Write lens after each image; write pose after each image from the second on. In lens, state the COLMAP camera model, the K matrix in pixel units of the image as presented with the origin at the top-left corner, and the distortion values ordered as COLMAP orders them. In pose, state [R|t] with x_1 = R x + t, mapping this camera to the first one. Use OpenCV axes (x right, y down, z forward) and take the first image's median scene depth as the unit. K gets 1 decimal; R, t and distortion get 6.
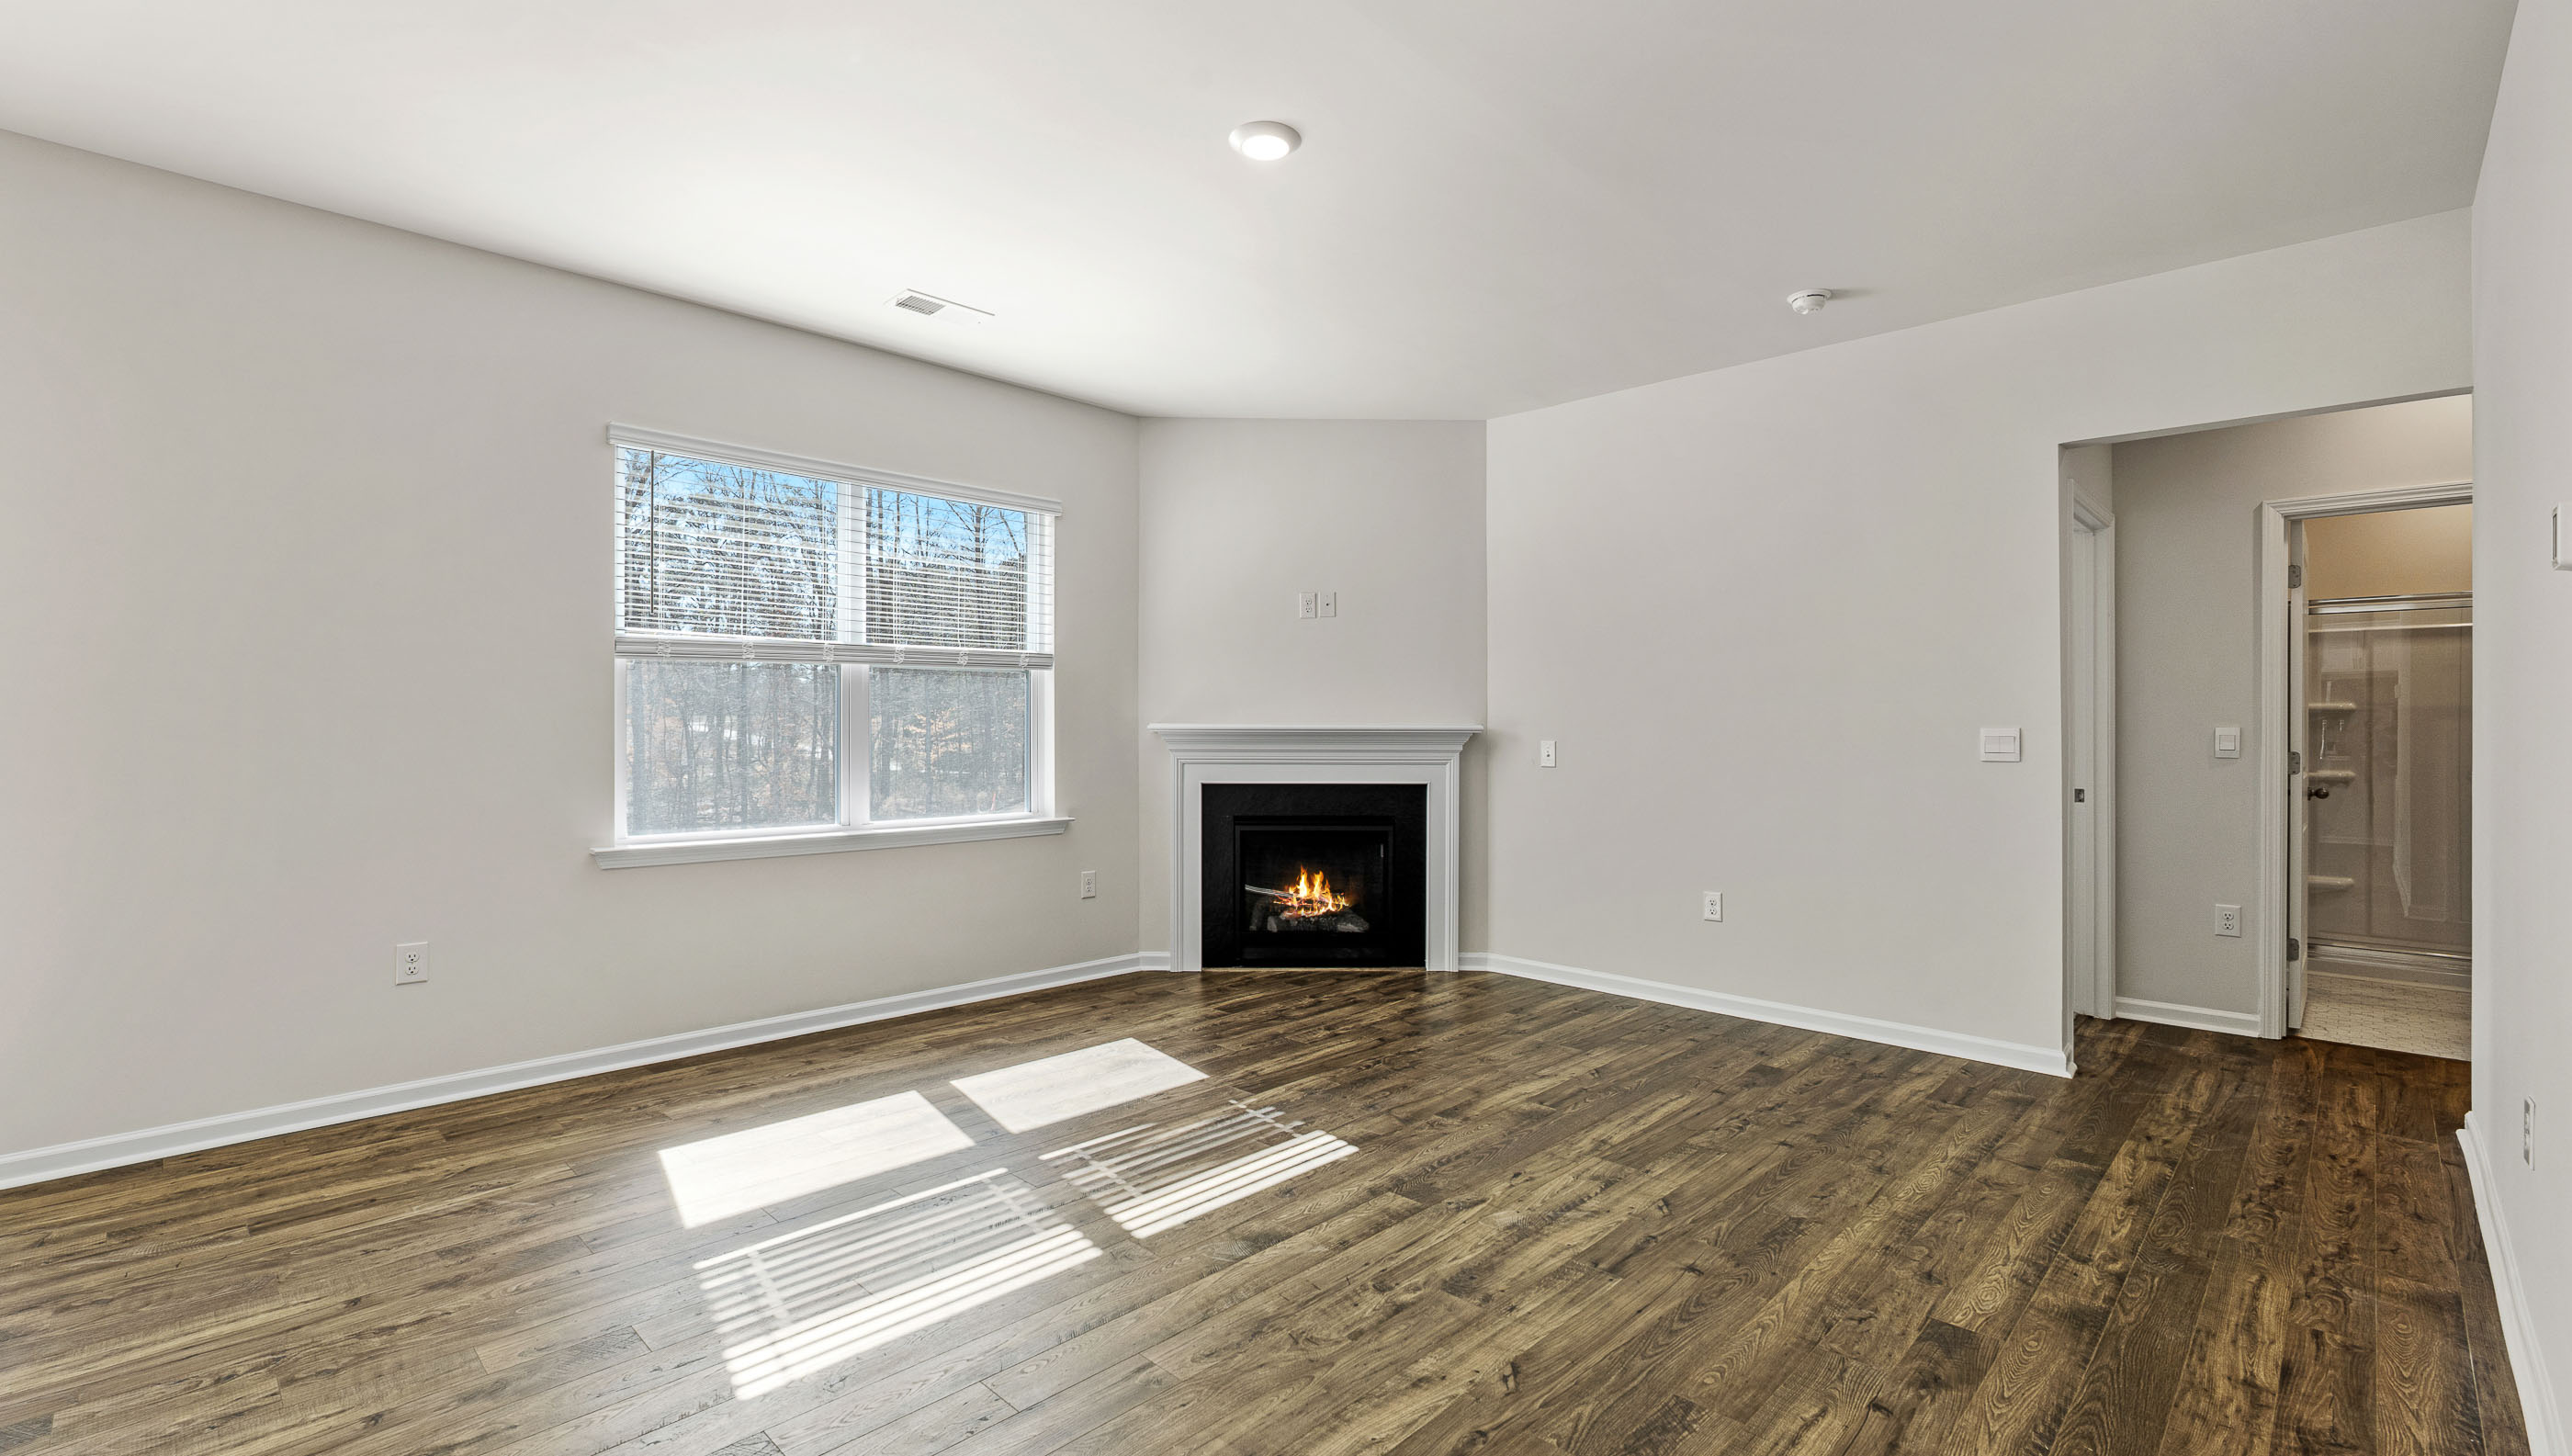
lens RADIAL K [[1114.6, 0, 1288.1], [0, 1114.6, 729.1], [0, 0, 1]] dist [-0.006619, 0.000416]
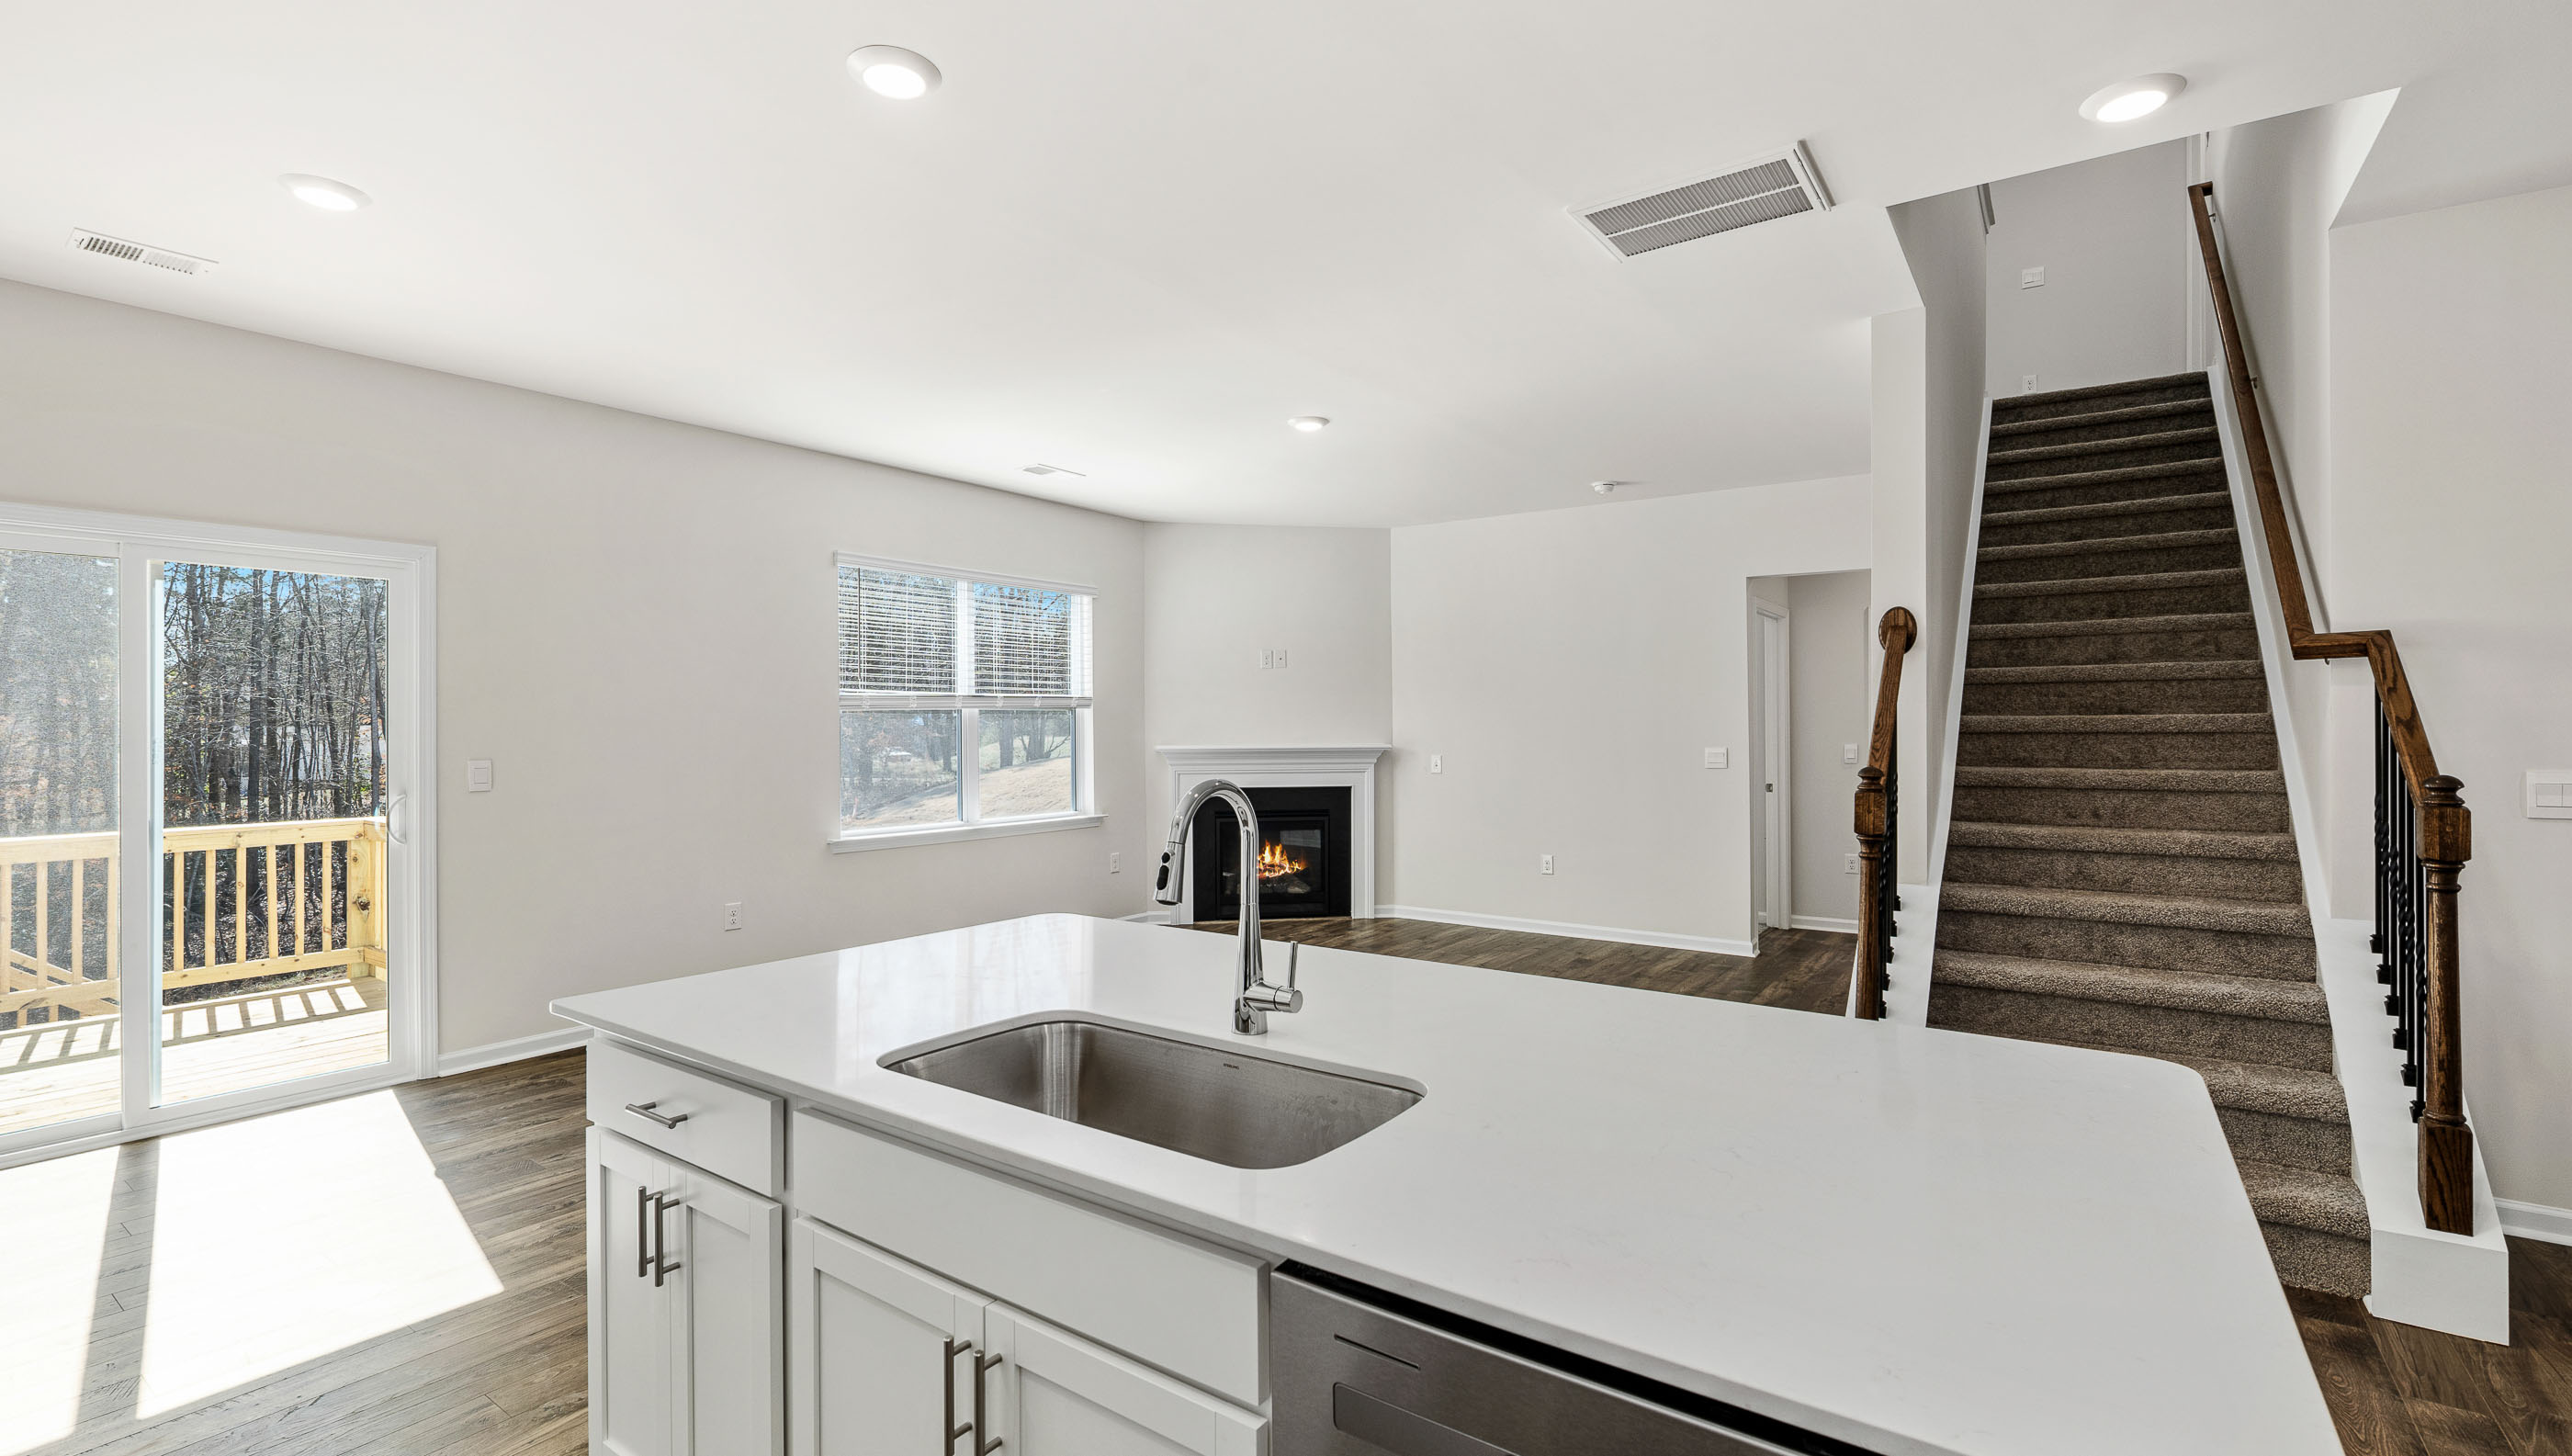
lens RADIAL K [[1114.6, 0, 1288.5], [0, 1114.6, 729.2], [0, 0, 1]] dist [-0.006619, 0.000416]
pose [[0.987886, -0.007411, 0.155003, -0.232105], [0.007205, 0.999972, 0.001892, -0.035429], [-0.155013, -0.000752, 0.987912, -0.514465]]
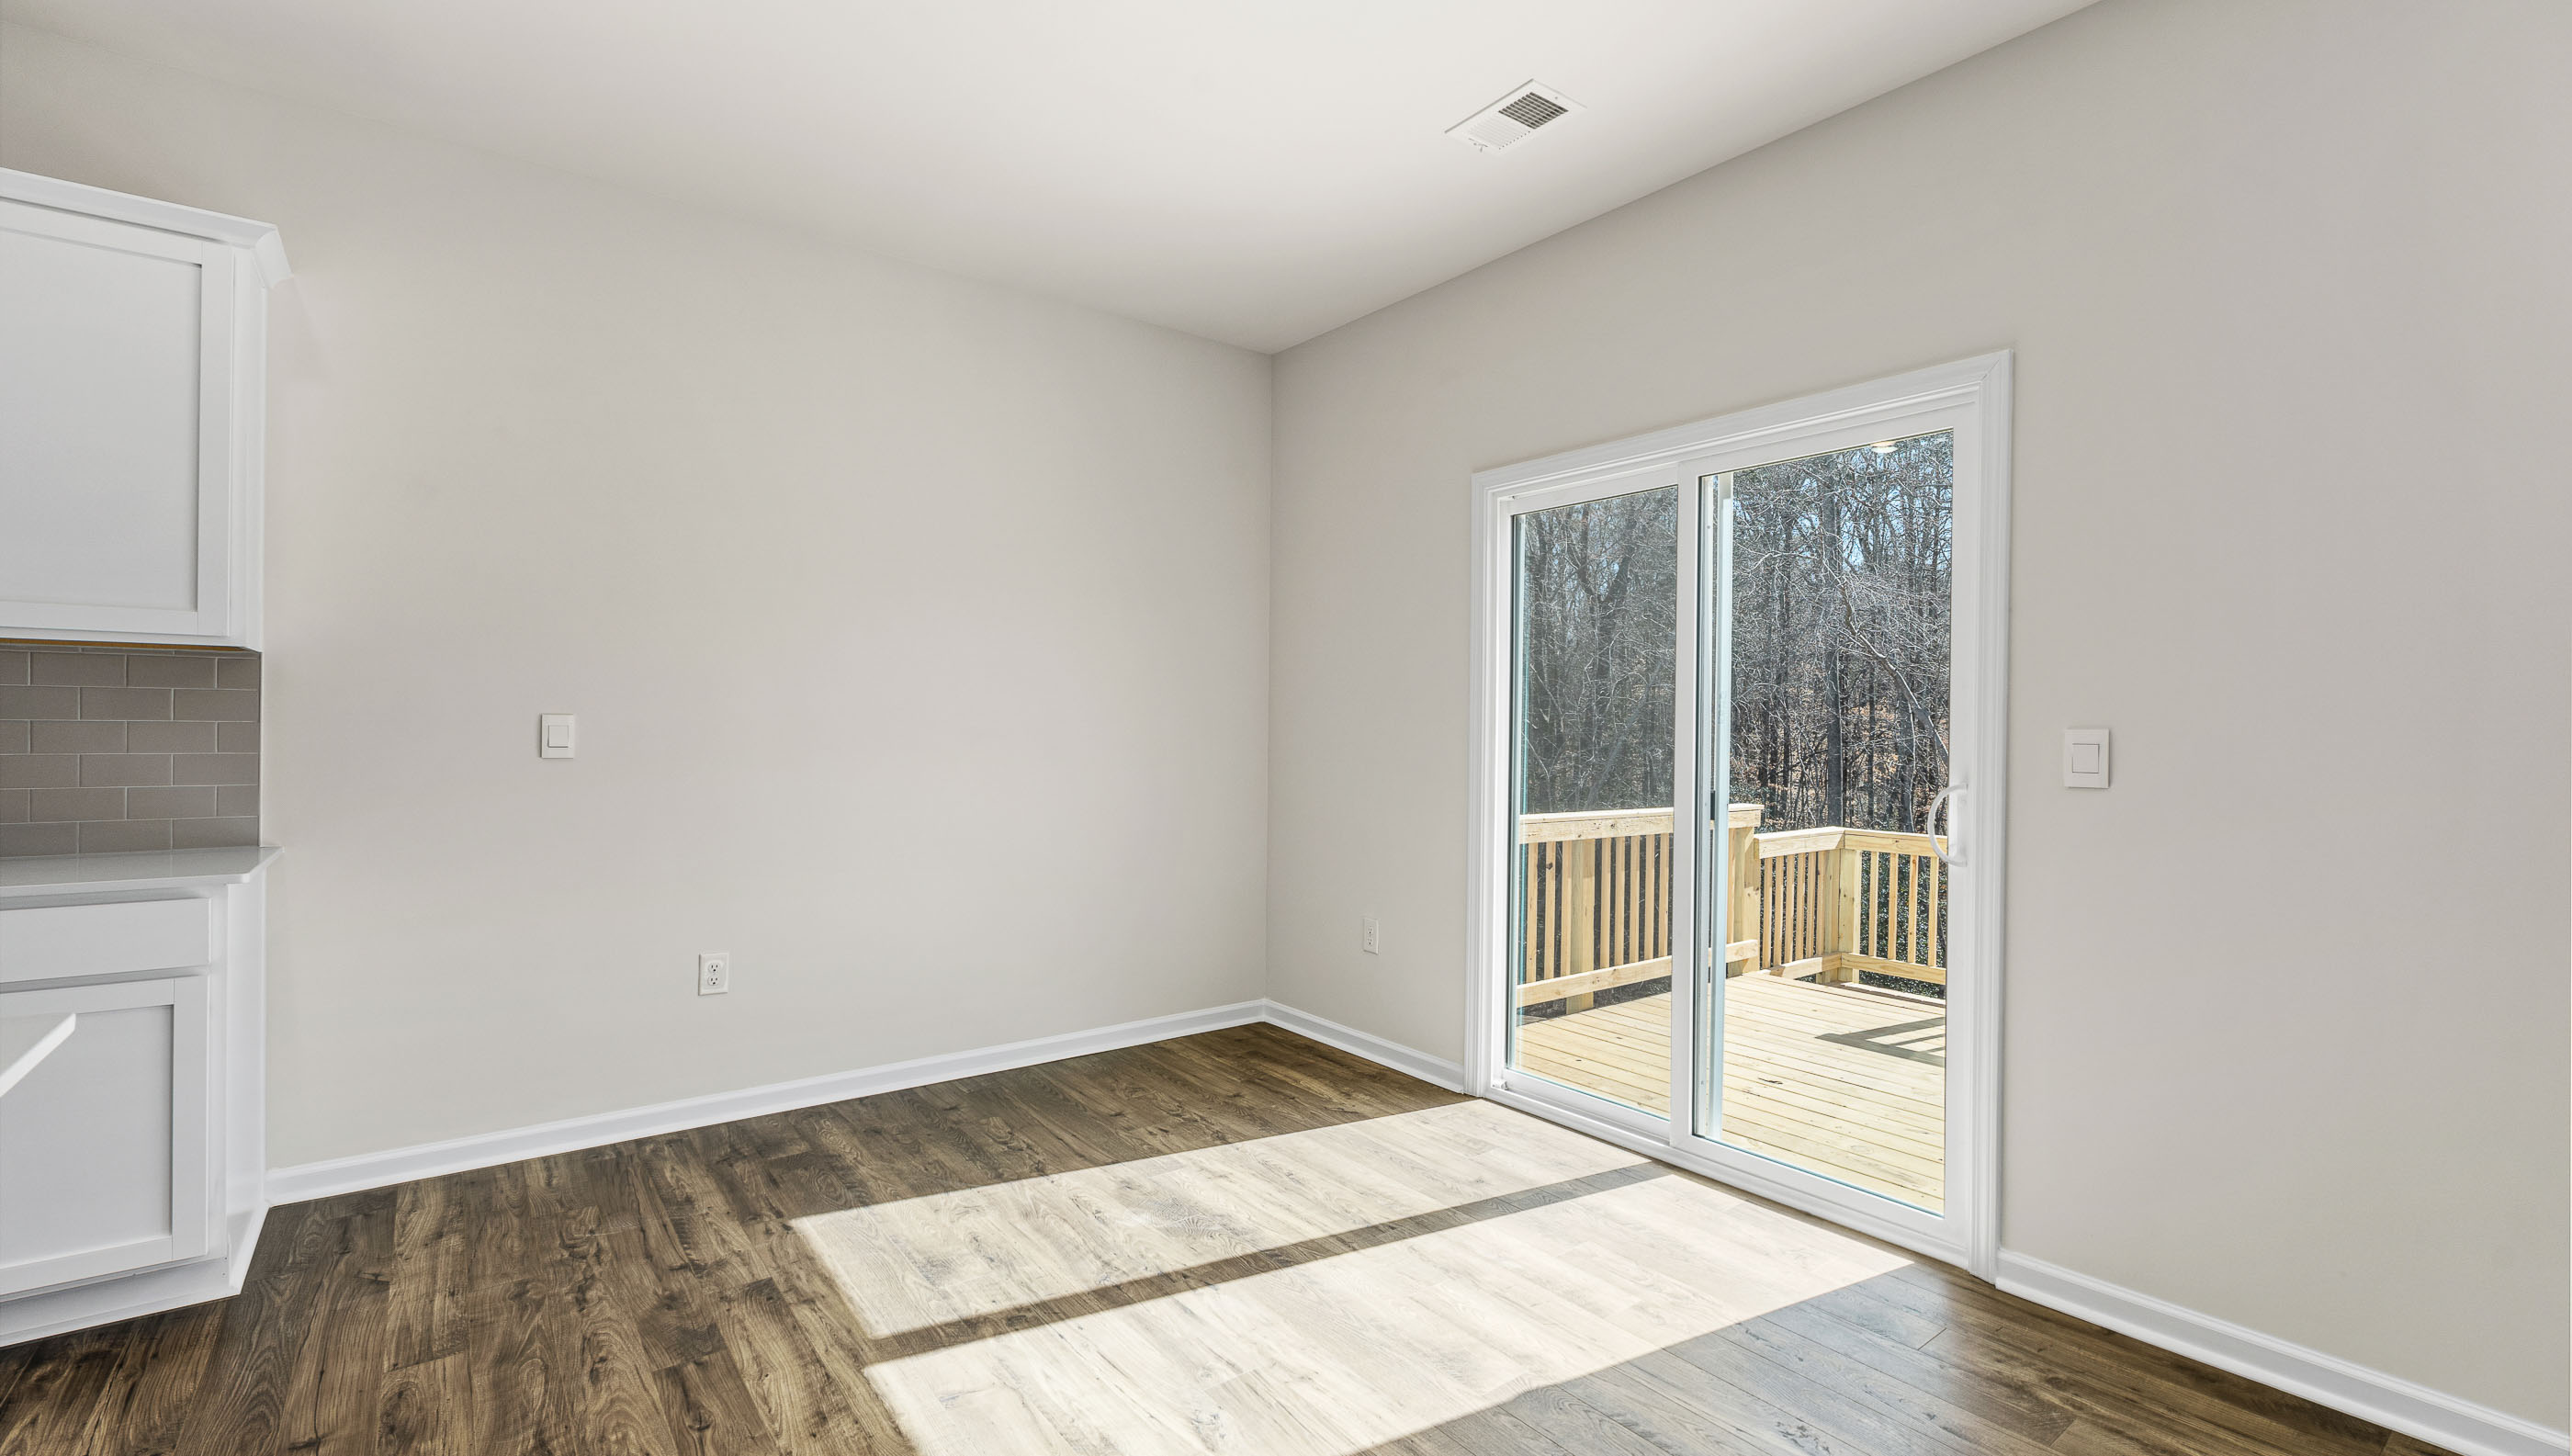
lens RADIAL K [[1114.6, 0, 1285.2], [0, 1114.6, 728.5], [0, 0, 1]] dist [-0.006619, 0.000416]
pose [[-0.147965, -0.004474, -0.988983, -0.220144], [-0.014124, 0.999897, -0.002410, -0.002528], [0.988892, 0.013612, -0.148013, 0.342464]]
